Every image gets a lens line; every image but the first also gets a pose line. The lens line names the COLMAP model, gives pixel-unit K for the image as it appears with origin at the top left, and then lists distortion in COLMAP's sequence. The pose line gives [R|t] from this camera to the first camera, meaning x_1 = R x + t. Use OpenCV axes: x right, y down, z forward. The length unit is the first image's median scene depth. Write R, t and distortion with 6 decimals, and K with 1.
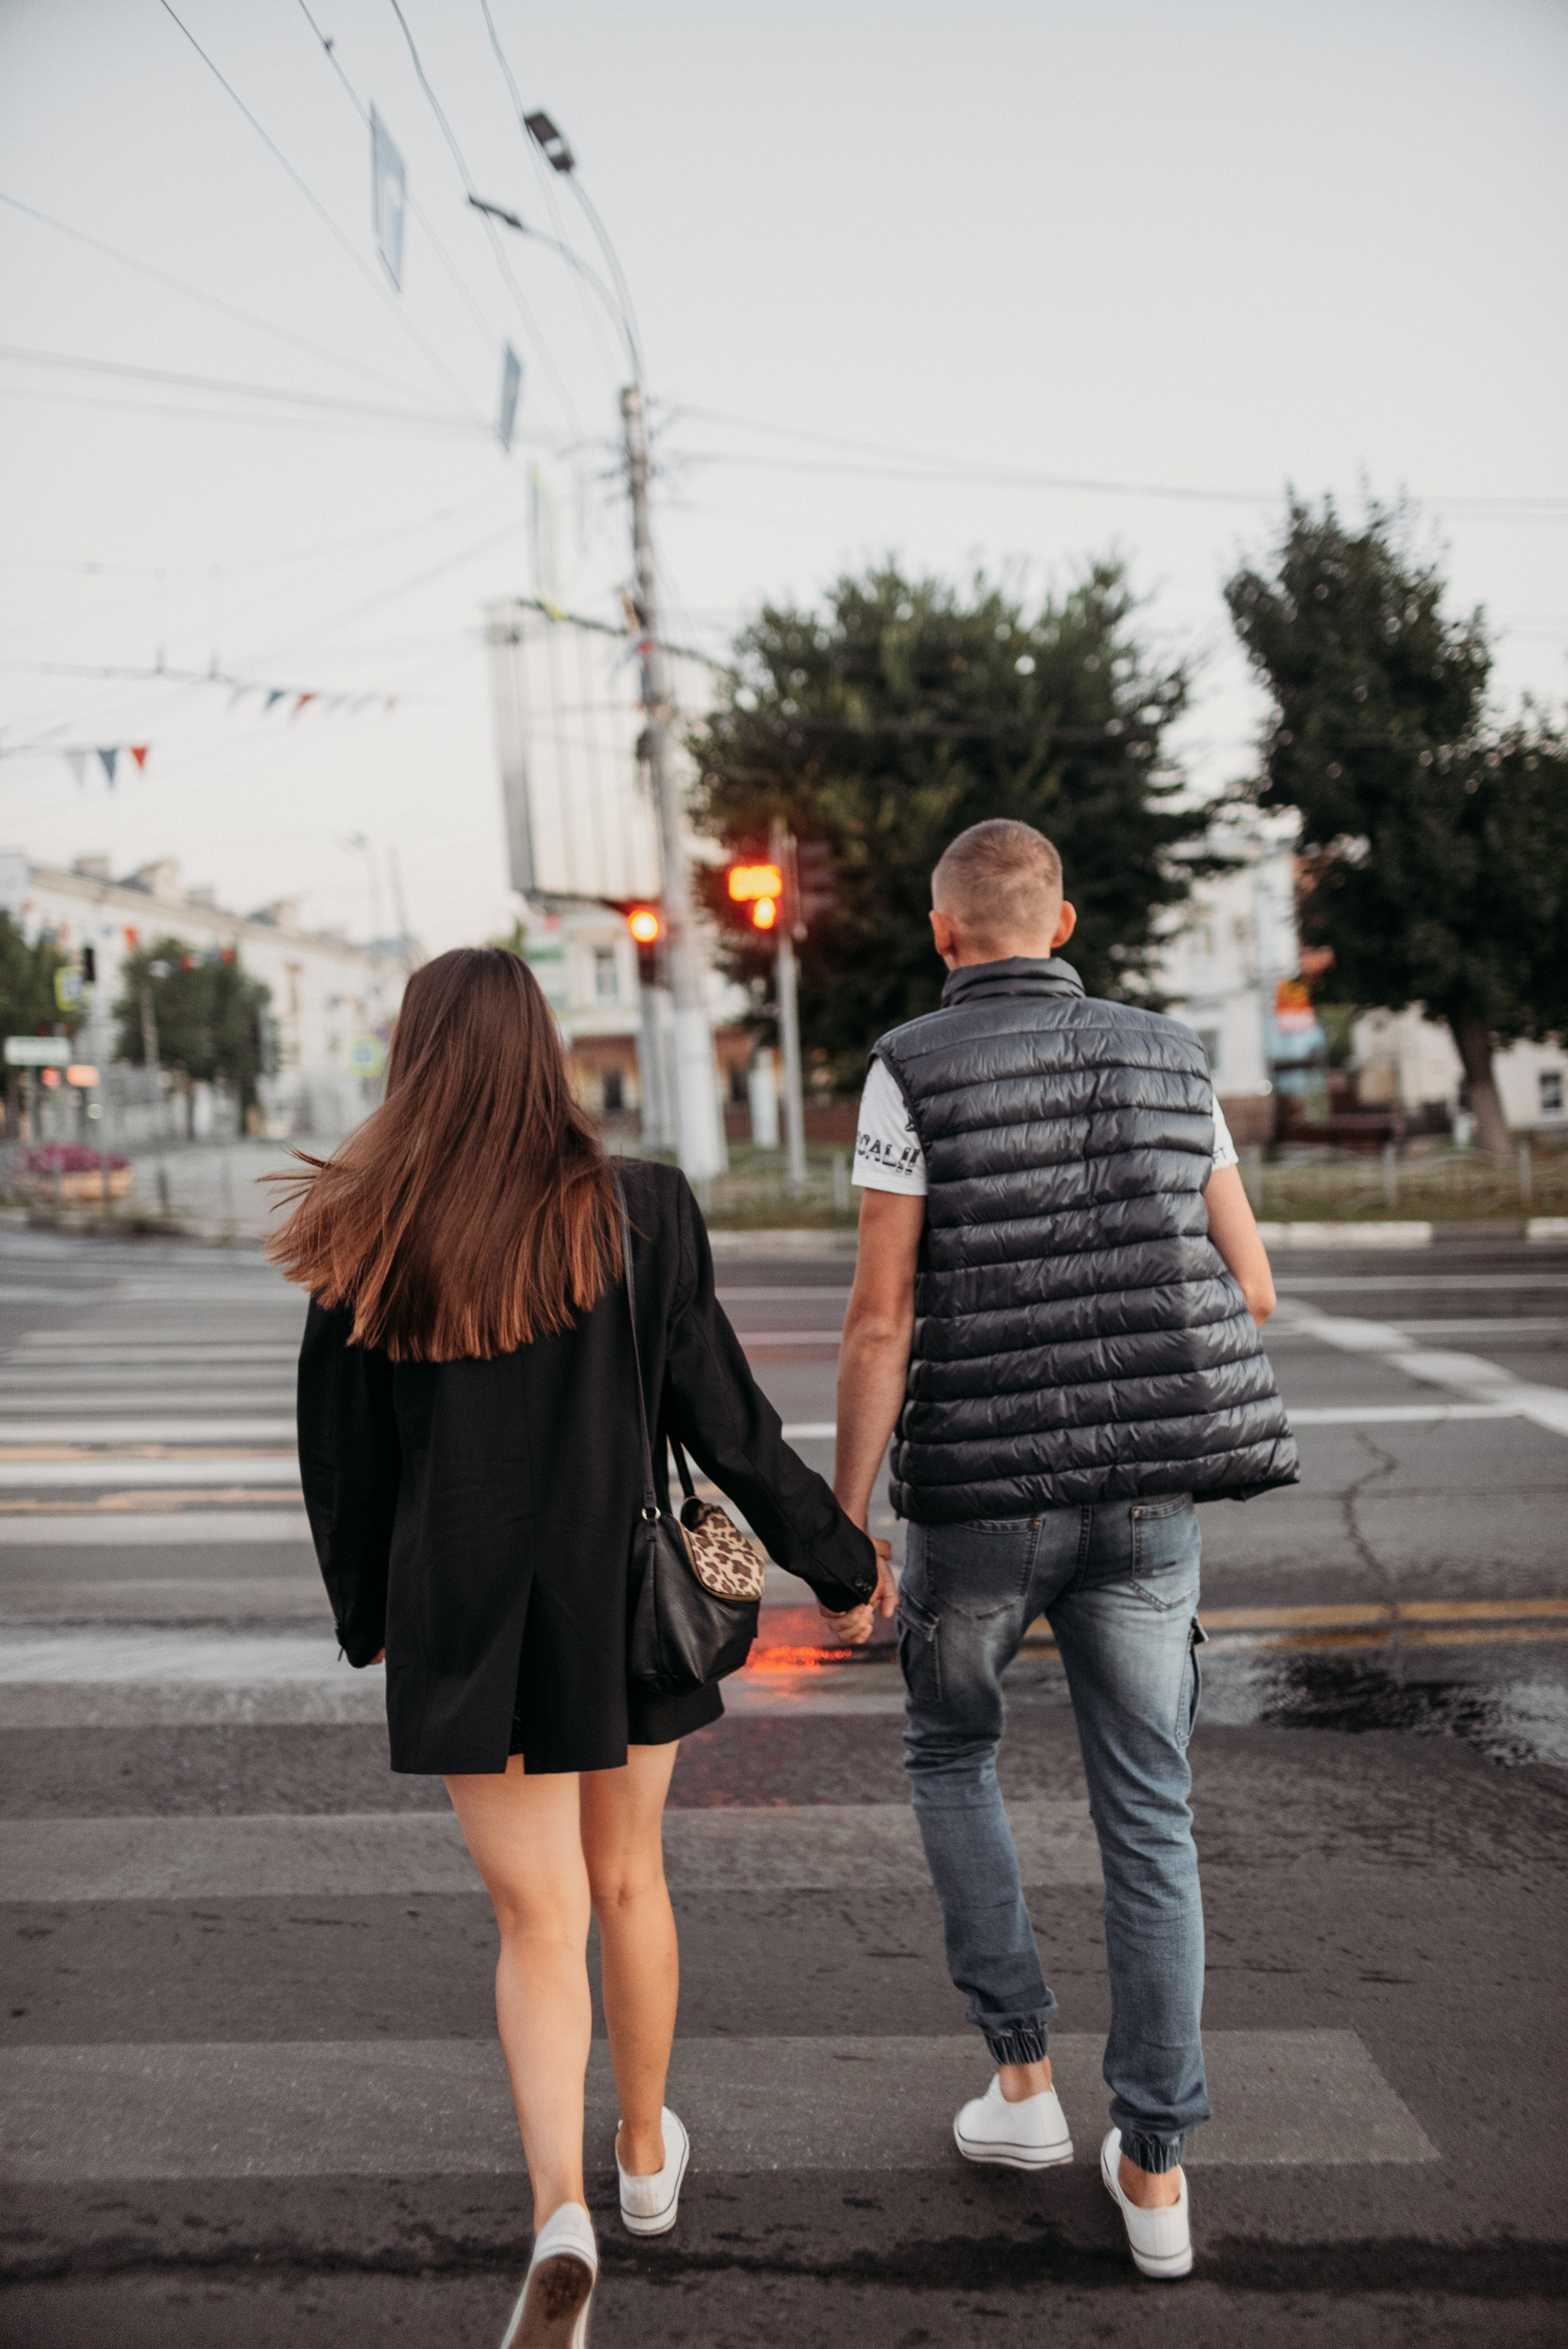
lens RADIAL K [[2227.8, 0, 784.0], [0, 2227.8, 1174.5], [0, 0, 1]] dist [0.002588, 0.002395]
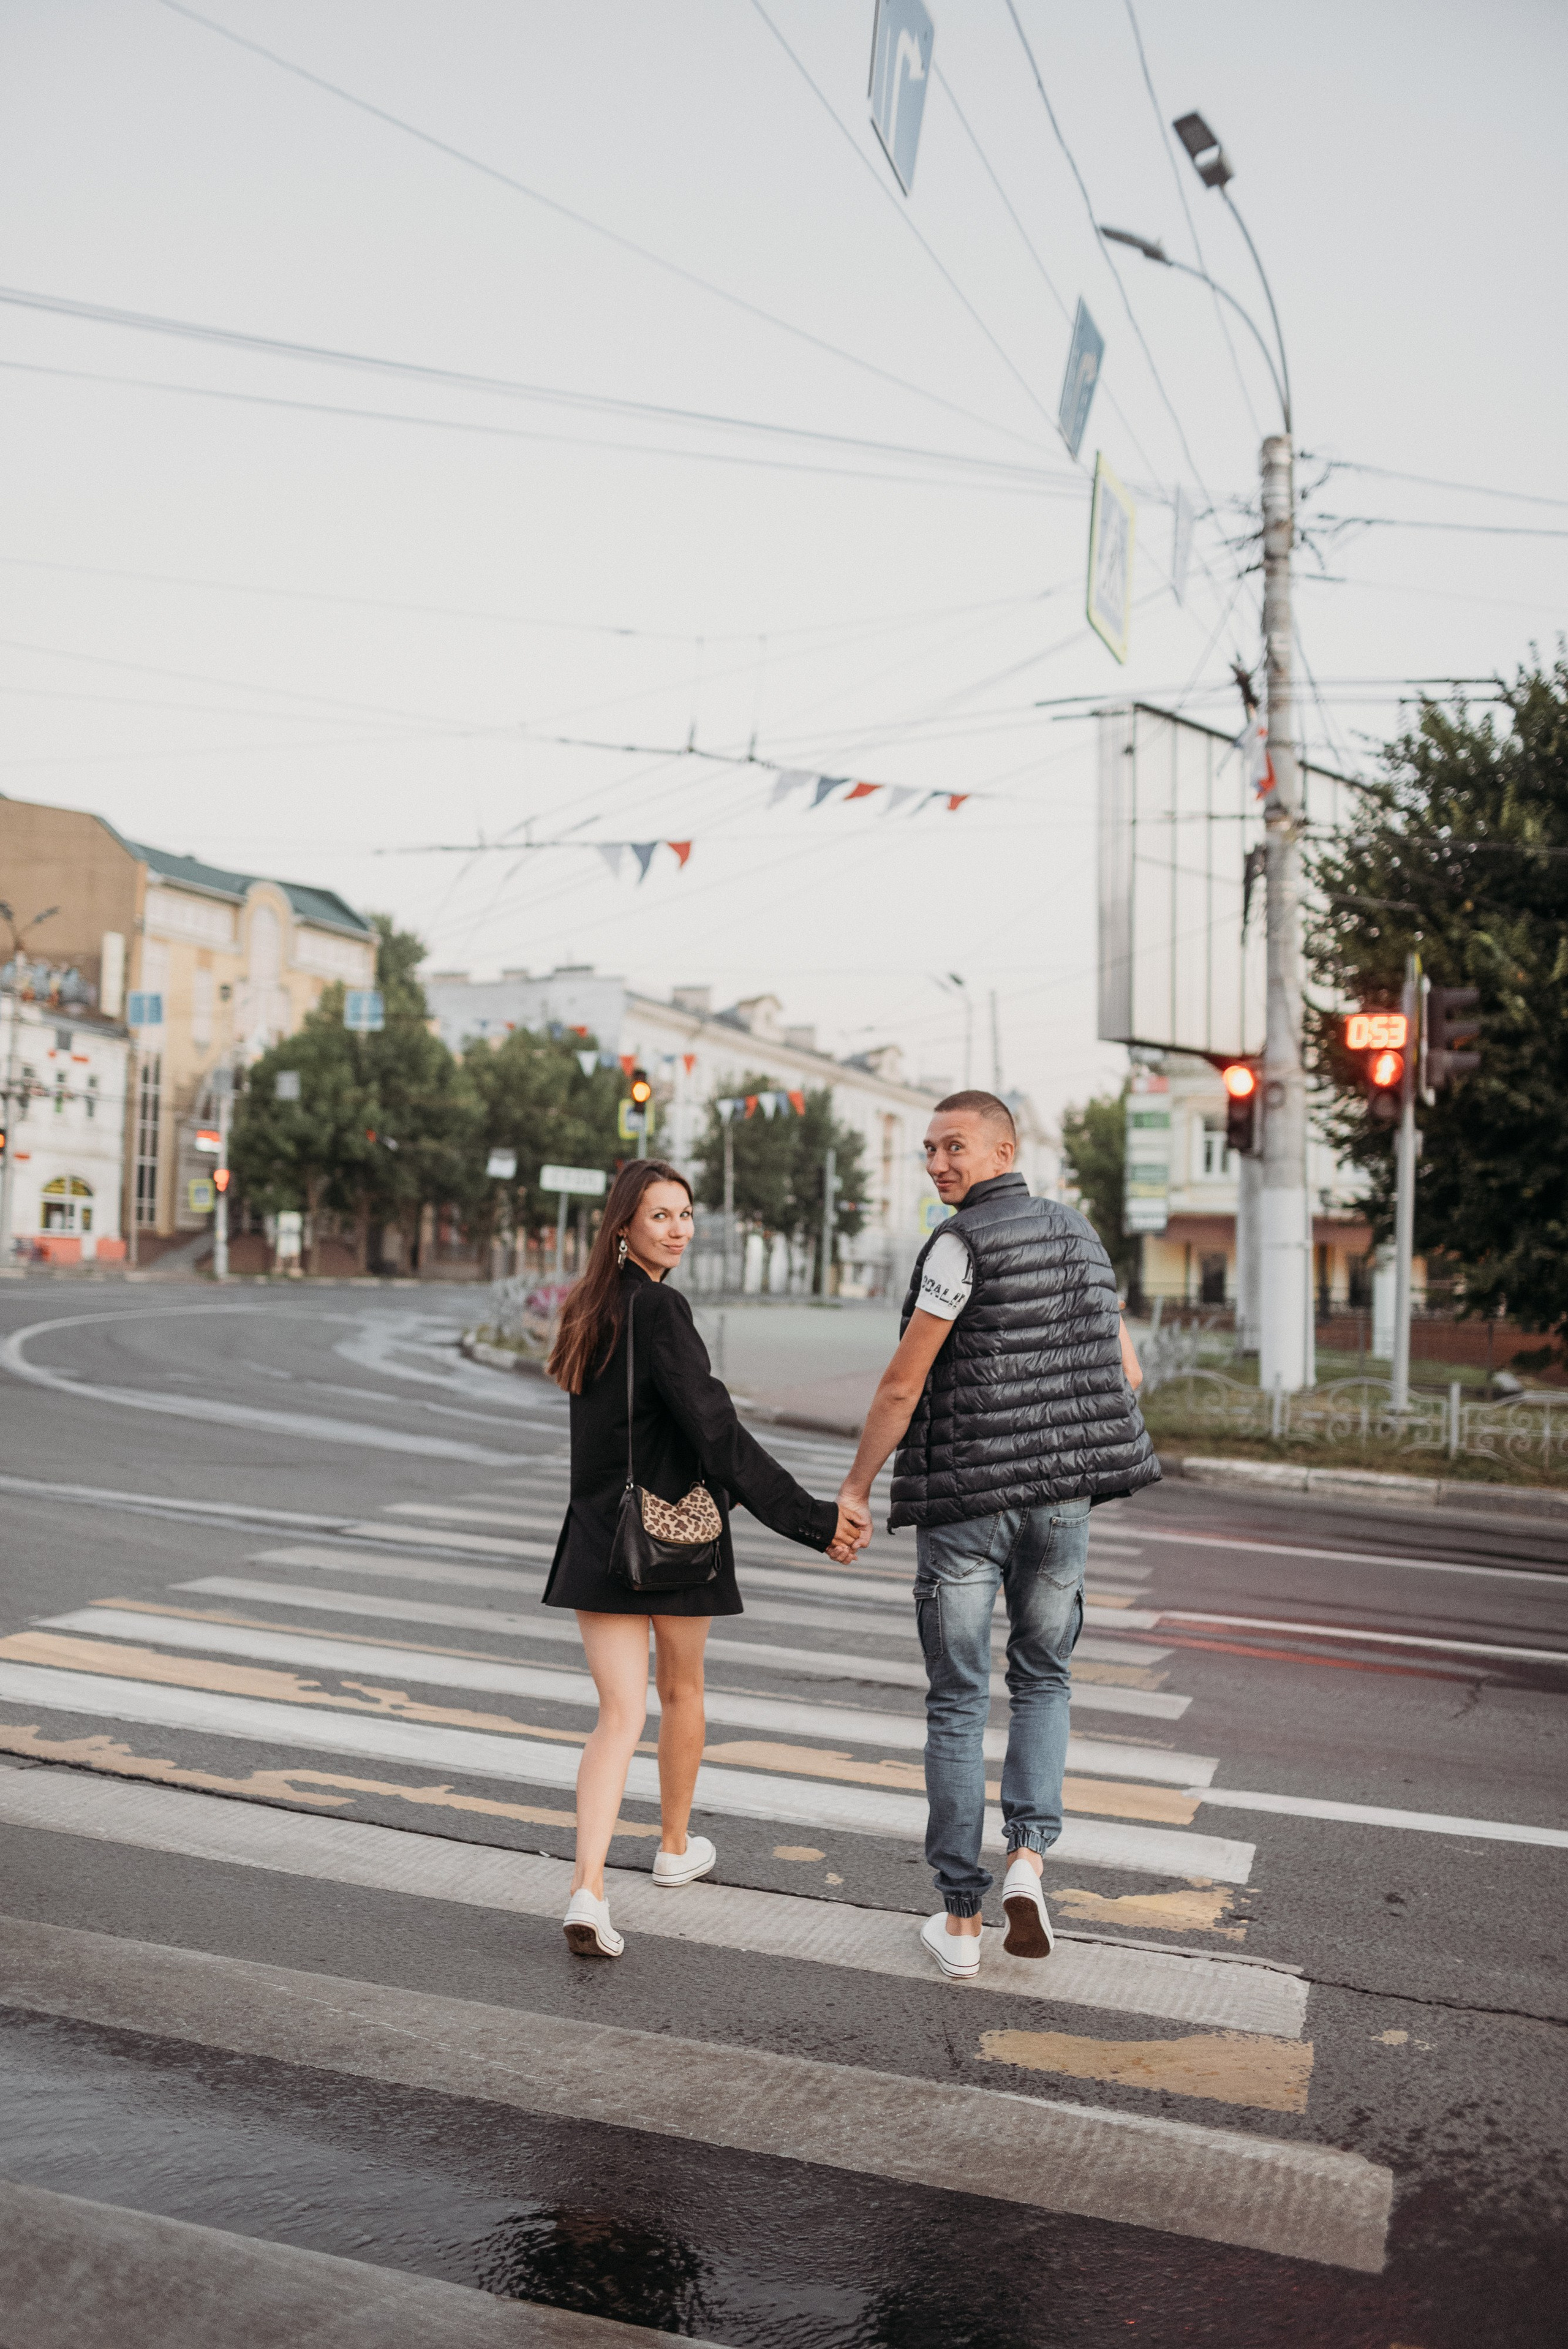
lens RADIAL K [[2248.5, 0, 785.1], [0, 2248.5, 1246.4], [0, 0, 1]] dist [-0.013377, 0.002204]
pose [[0.955236, 0.083681, -0.283765, 0.017235], [-0.097418, 0.994641, -0.034621, -0.005142], [0.279347, 0.060715, 0.958269, 0.149173]]
